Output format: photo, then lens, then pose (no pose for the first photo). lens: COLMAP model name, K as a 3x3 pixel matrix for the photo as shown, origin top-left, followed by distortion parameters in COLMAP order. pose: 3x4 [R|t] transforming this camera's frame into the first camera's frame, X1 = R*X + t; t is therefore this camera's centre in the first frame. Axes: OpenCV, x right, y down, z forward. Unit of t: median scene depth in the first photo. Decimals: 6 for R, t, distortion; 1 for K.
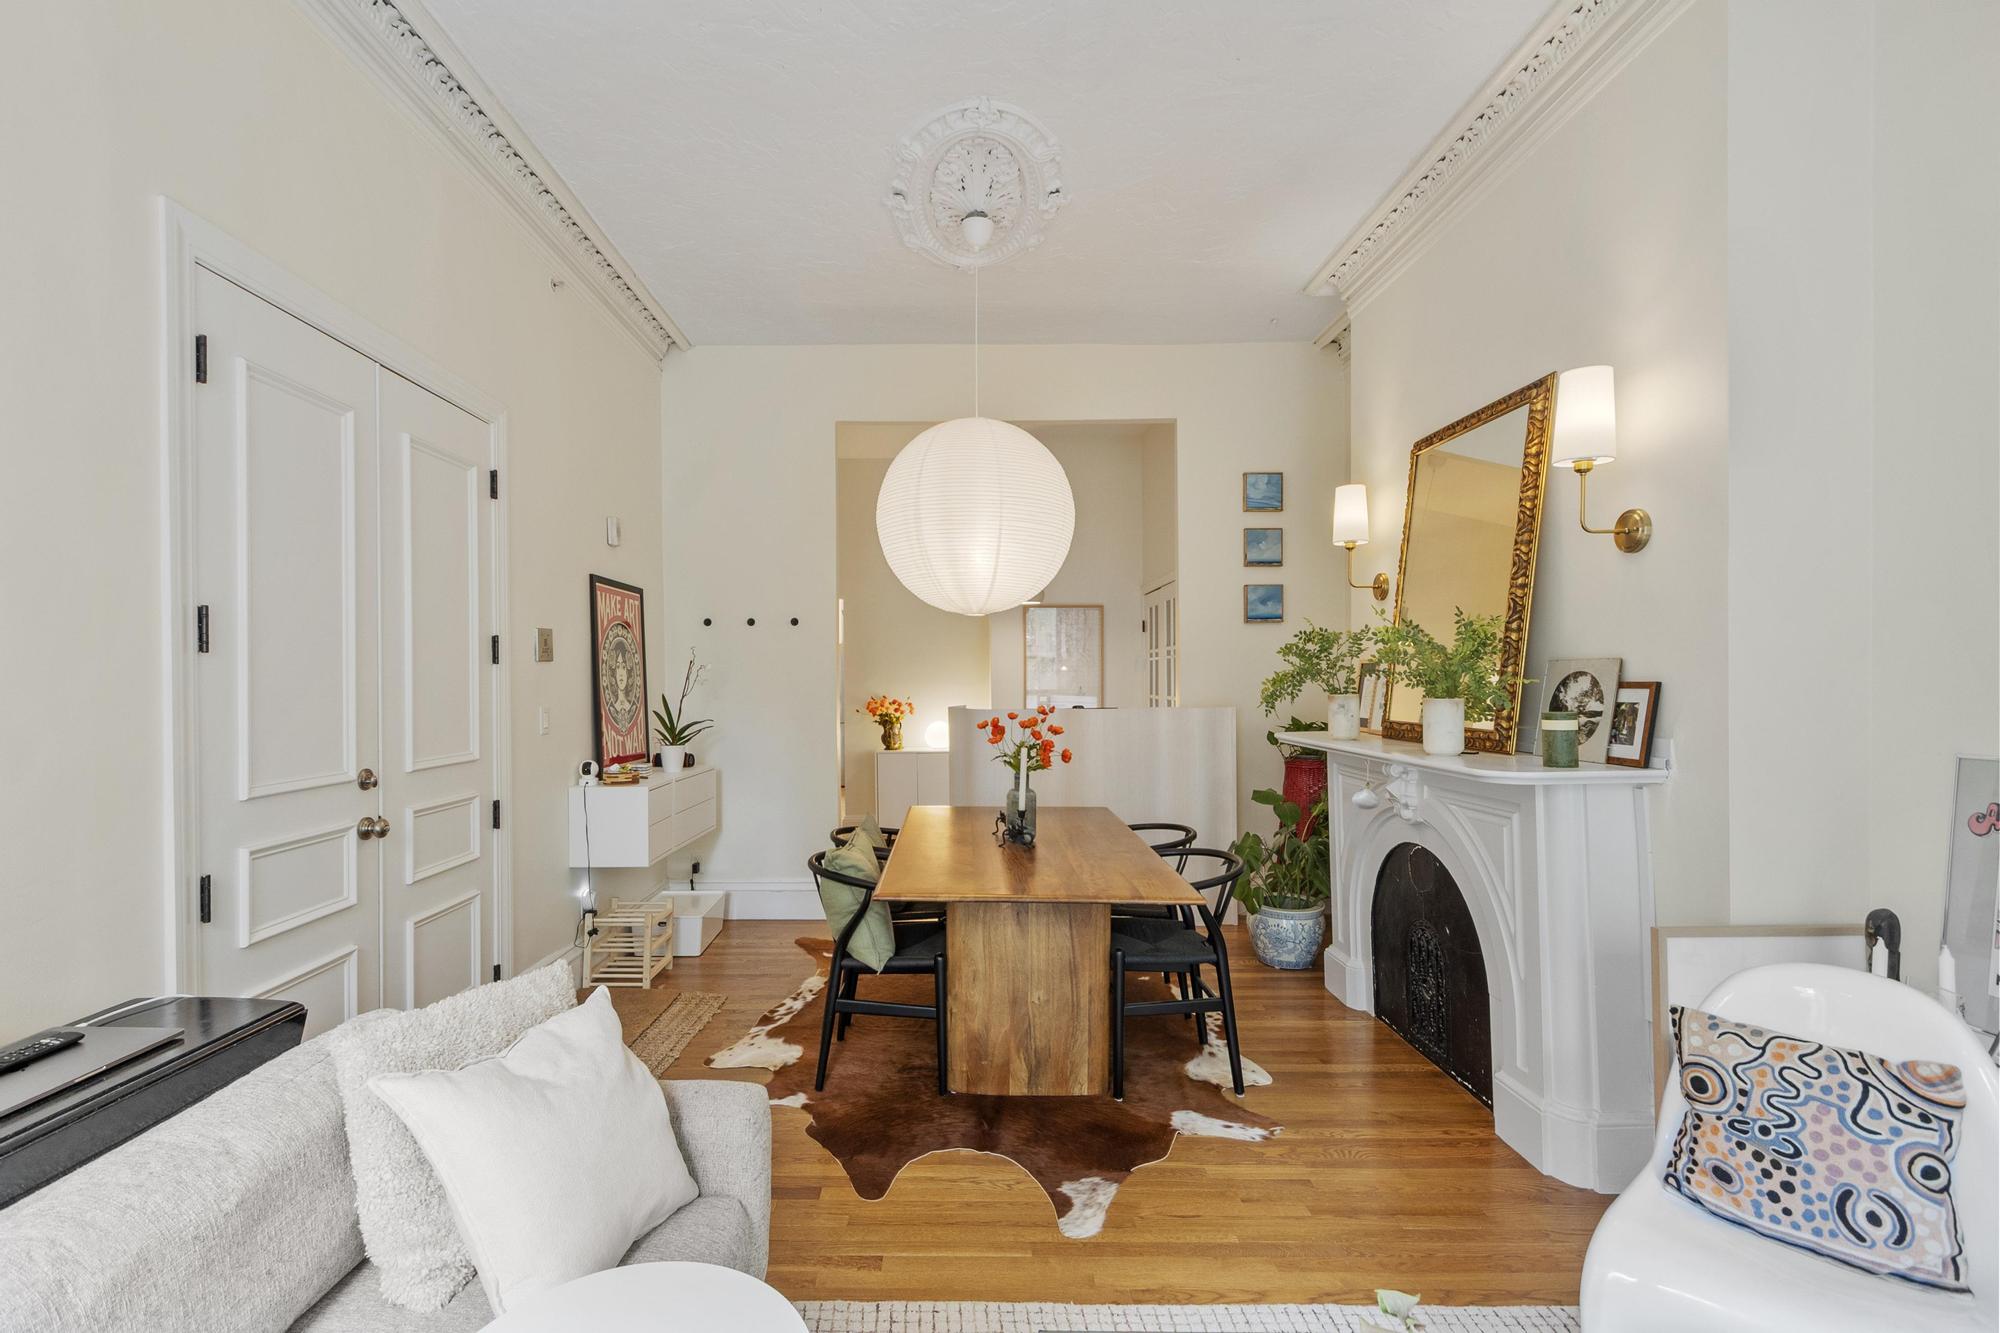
lens RADIAL K [[869.9, 0, 988.8], [0, 869.9, 680.4], [0, 0, 1]] dist [0.000270, 0.000303]
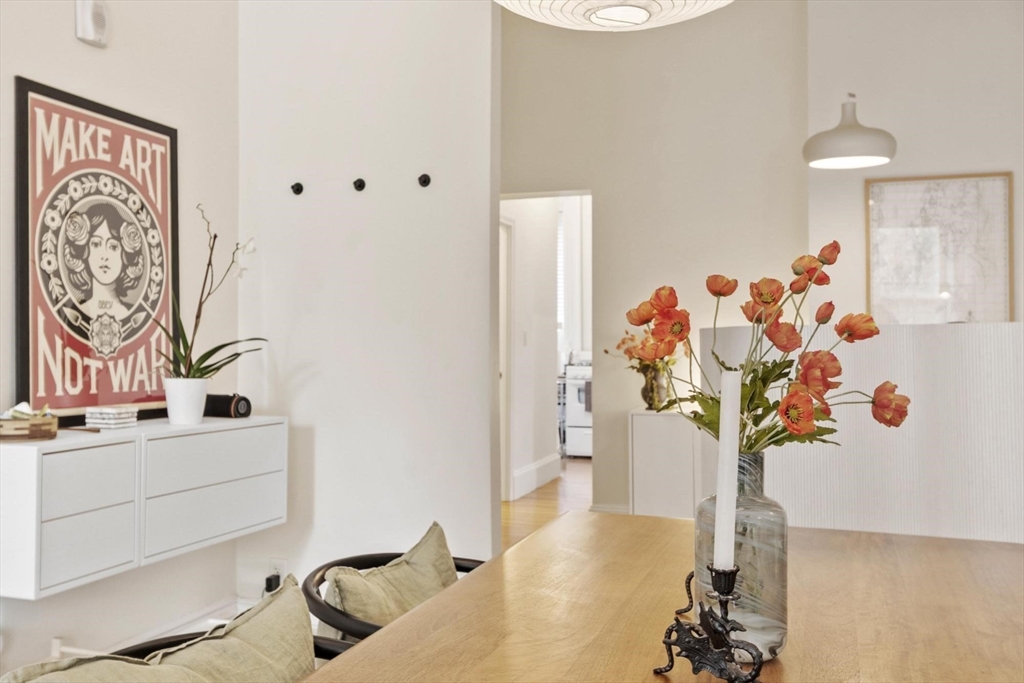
lens RADIAL K [[914.1, 0, 512.0], [0, 914.1, 341.5], [0, 0, 1]] dist [-0.003837, -0.002591]
pose [[0.932300, 0.001001, -0.361685, 0.066936], [-0.003370, 0.999977, -0.005921, 0.053698], [0.361671, 0.006739, 0.932282, 0.515488]]
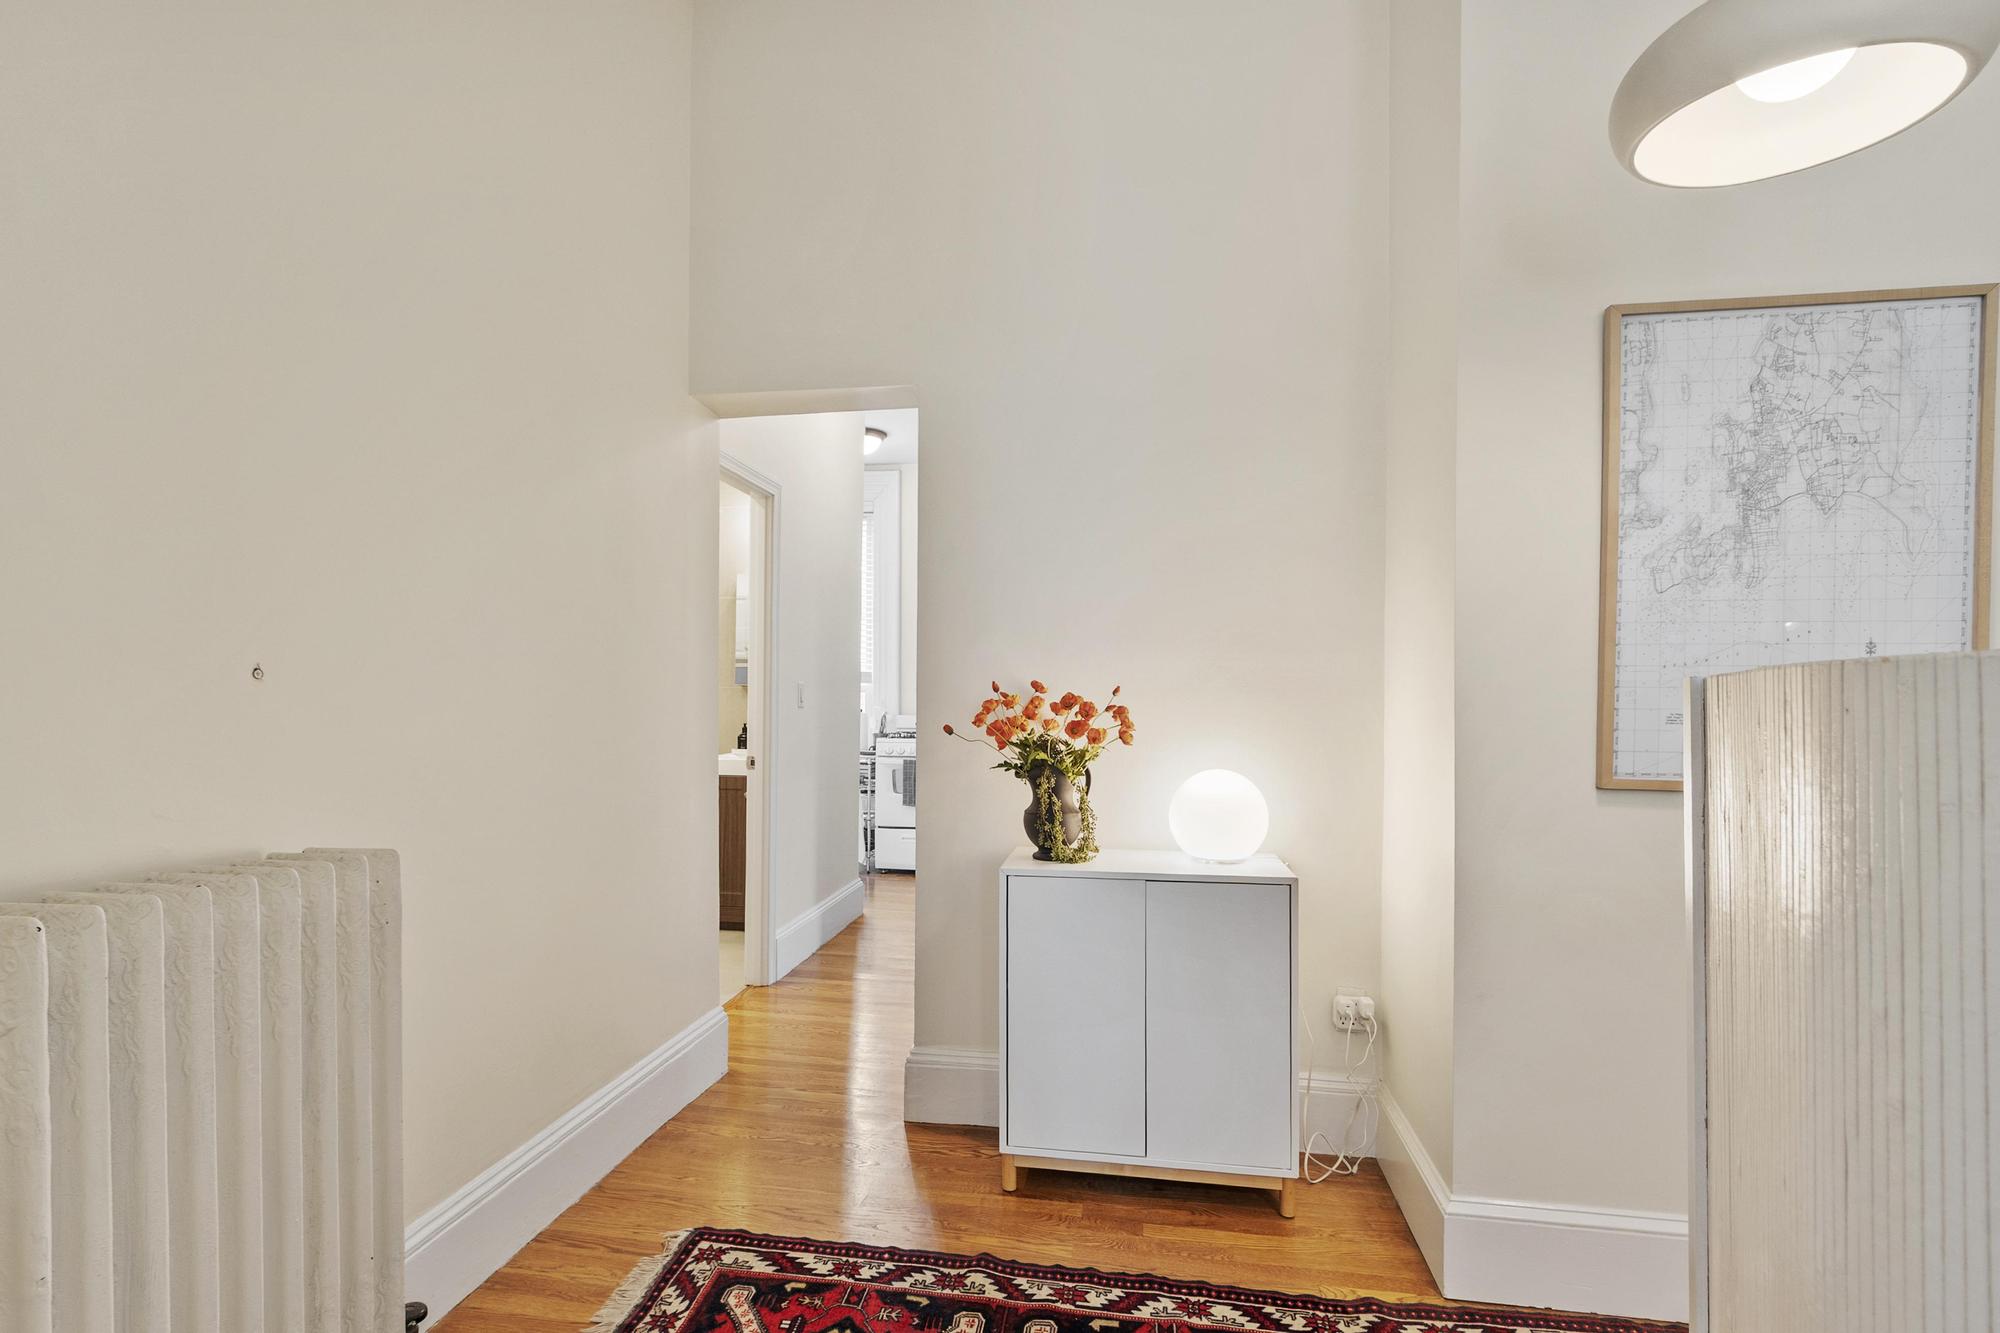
lens RADIAL K [[937.2, 0, 996.0], [0, 937.2, 708.2], [0, 0, 1]] dist [-0.000424, 0.000037]
pose [[0.981072, 0.010531, -0.193357, -0.120199], [-0.009911, 0.999942, 0.004175, 0.044003], [0.193389, -0.002179, 0.981120, 1.153024]]
